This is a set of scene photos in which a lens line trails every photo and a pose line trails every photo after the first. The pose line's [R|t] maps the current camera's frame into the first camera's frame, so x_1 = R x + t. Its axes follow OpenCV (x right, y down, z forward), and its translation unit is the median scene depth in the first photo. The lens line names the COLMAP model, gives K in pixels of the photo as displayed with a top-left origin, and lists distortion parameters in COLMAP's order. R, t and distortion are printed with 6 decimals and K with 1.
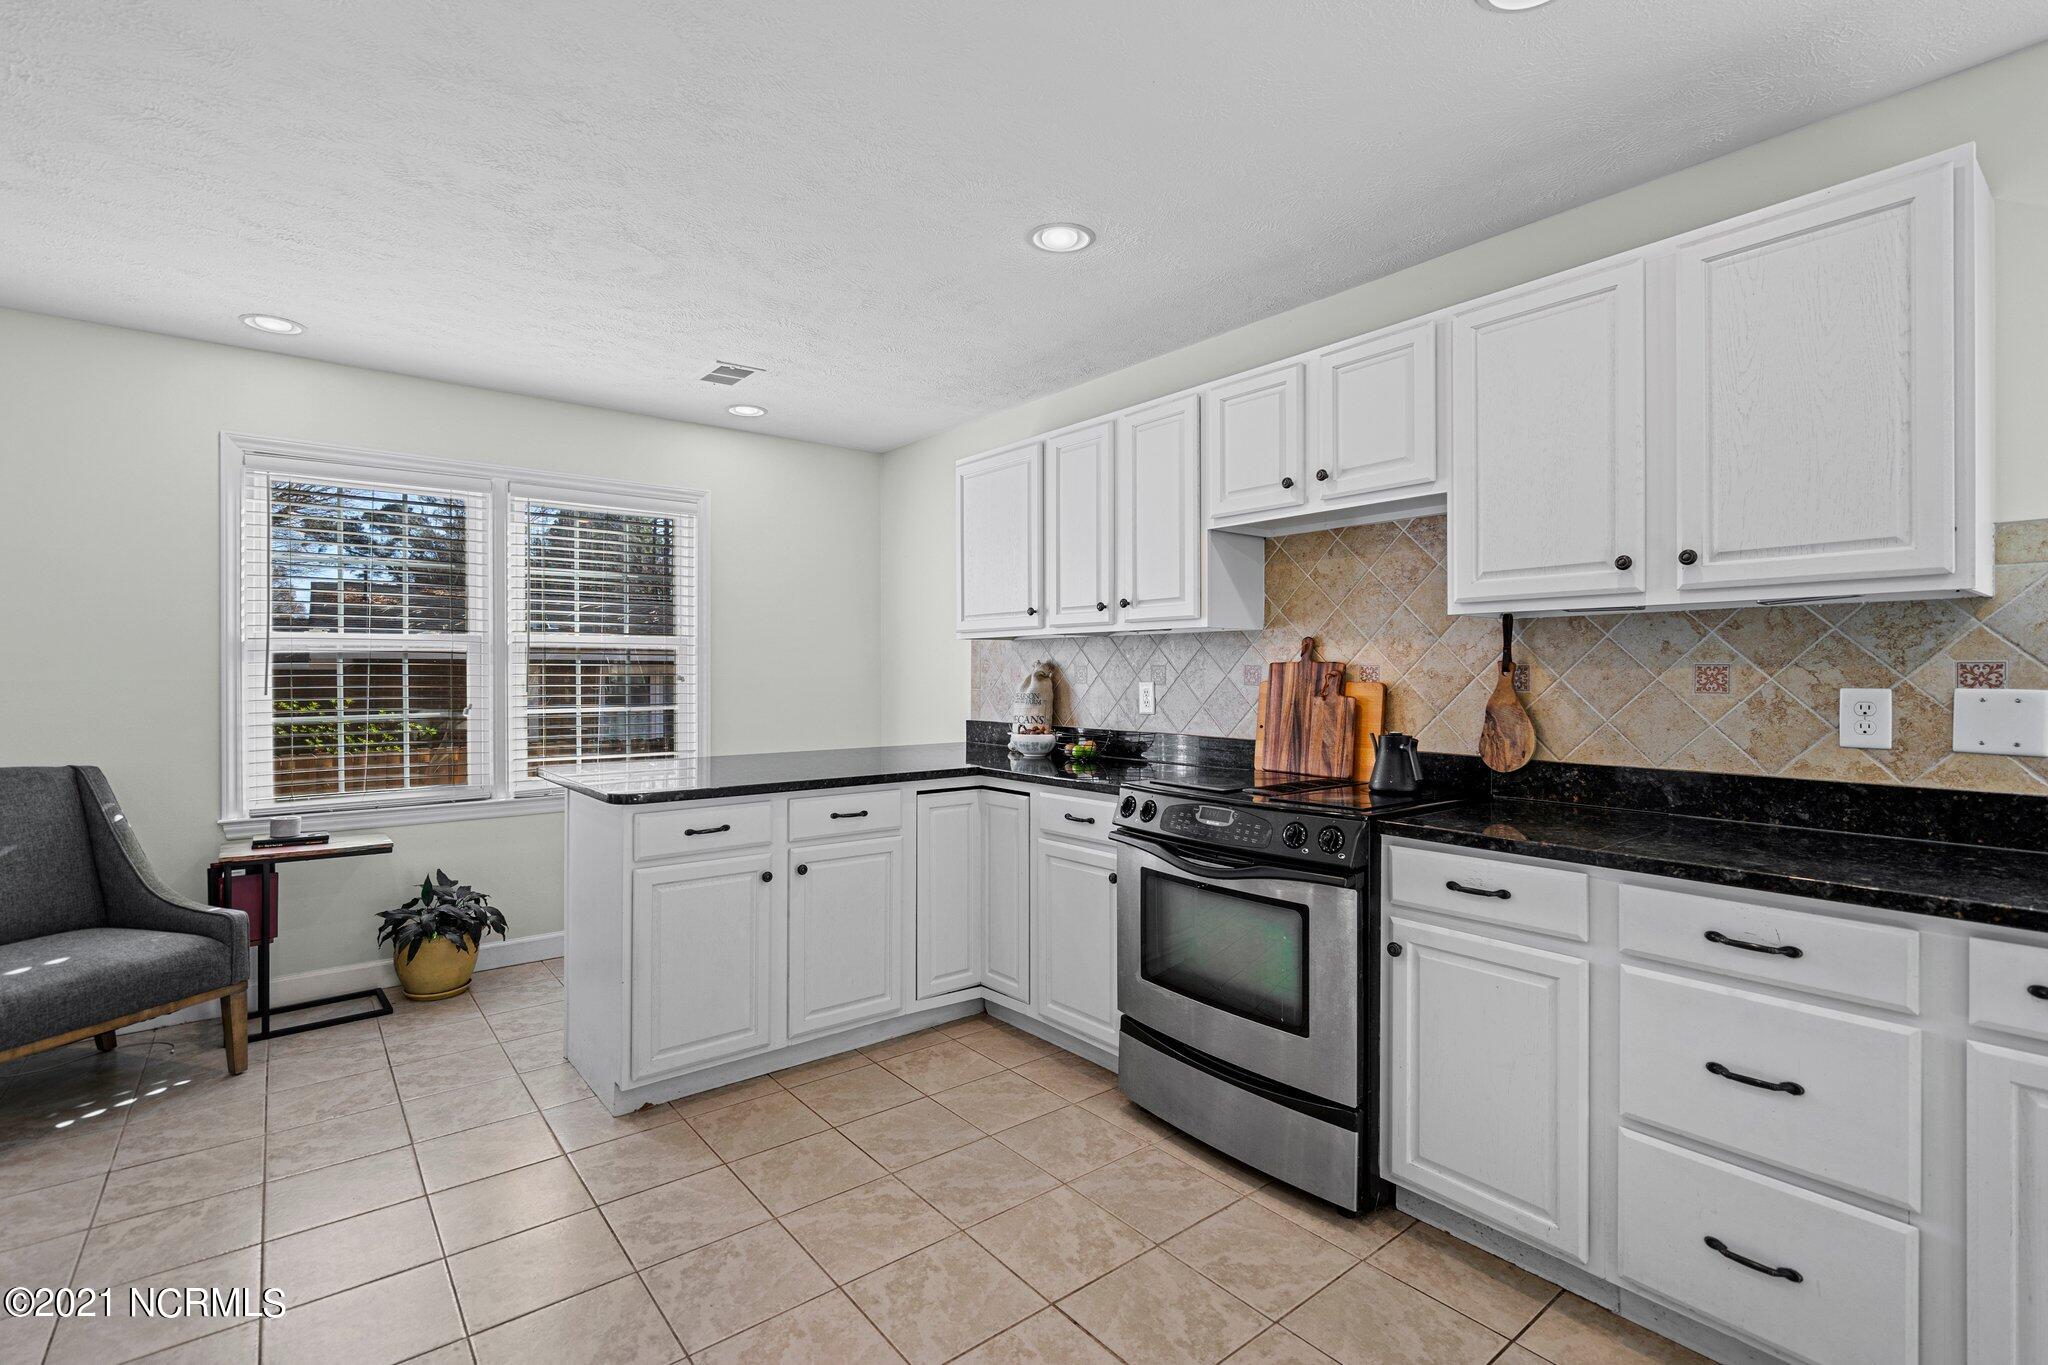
lens RADIAL K [[924.5, 0, 1022.1], [0, 924.5, 674.1], [0, 0, 1]] dist [-0.003110, 0.002048]
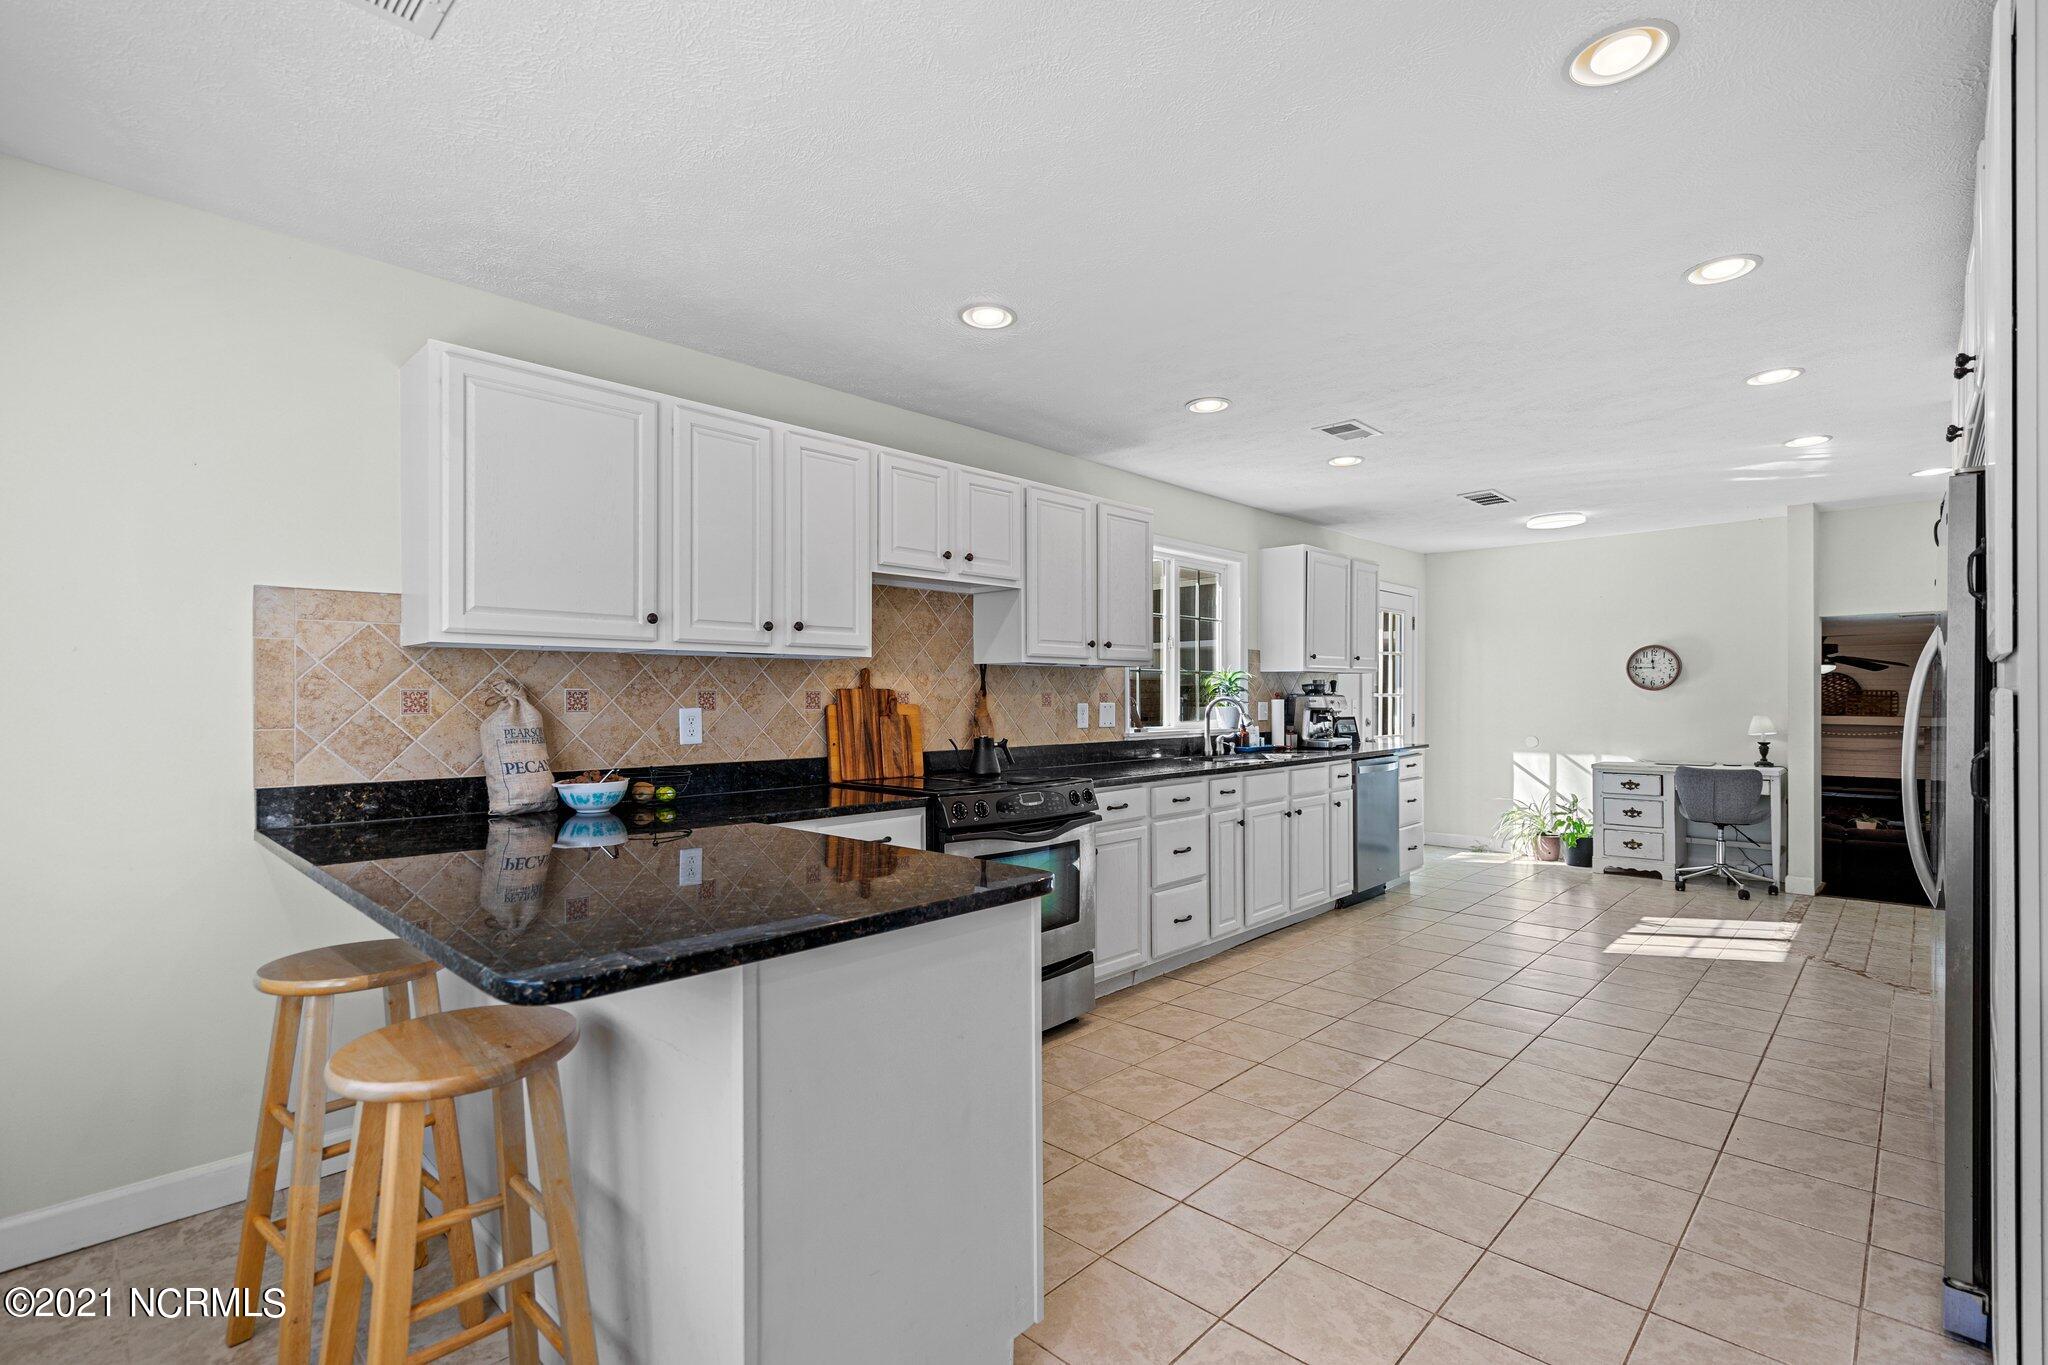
lens RADIAL K [[924.5, 0, 1028.9], [0, 924.5, 696.2], [0, 0, 1]] dist [-0.003110, 0.002048]
pose [[-0.122313, -0.000360, 0.992492, -1.003547], [0.003077, 0.999995, 0.000742, -0.003395], [-0.992487, 0.003144, -0.122311, 0.994386]]
